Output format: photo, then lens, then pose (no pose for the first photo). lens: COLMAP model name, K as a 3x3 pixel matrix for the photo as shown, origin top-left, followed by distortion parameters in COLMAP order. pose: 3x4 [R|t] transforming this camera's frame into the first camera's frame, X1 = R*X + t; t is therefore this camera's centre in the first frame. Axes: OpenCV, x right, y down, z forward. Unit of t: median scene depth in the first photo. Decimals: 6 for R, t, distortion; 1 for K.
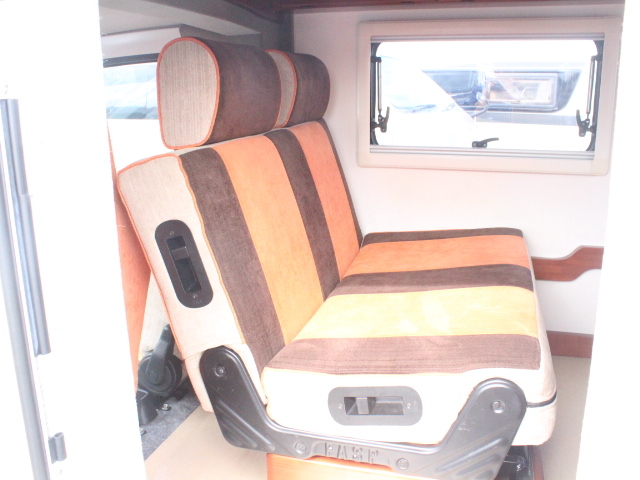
lens RADIAL K [[607.3, 0, 320.0], [0, 607.3, 240.0], [0, 0, 1]] dist [-0.163055, 0.155715]
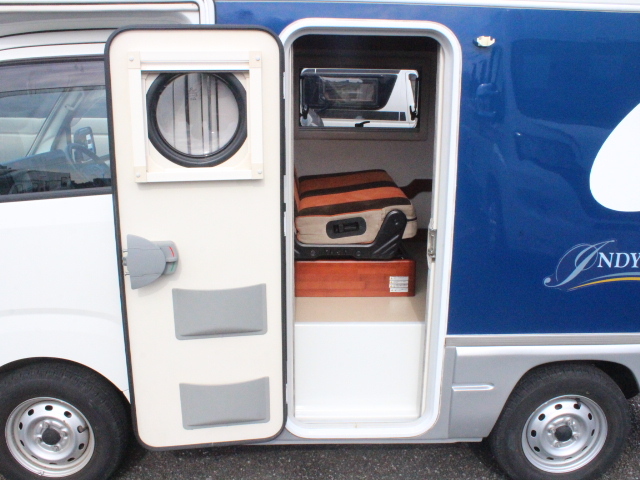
lens RADIAL K [[607.3, 0, 320.0], [0, 607.3, 240.0], [0, 0, 1]] dist [-0.163055, 0.155715]
pose [[0.956730, -0.054583, 0.285811, -0.686198], [0.053860, 0.998494, 0.010397, 0.284993], [-0.285948, 0.005446, 0.958230, -1.261040]]
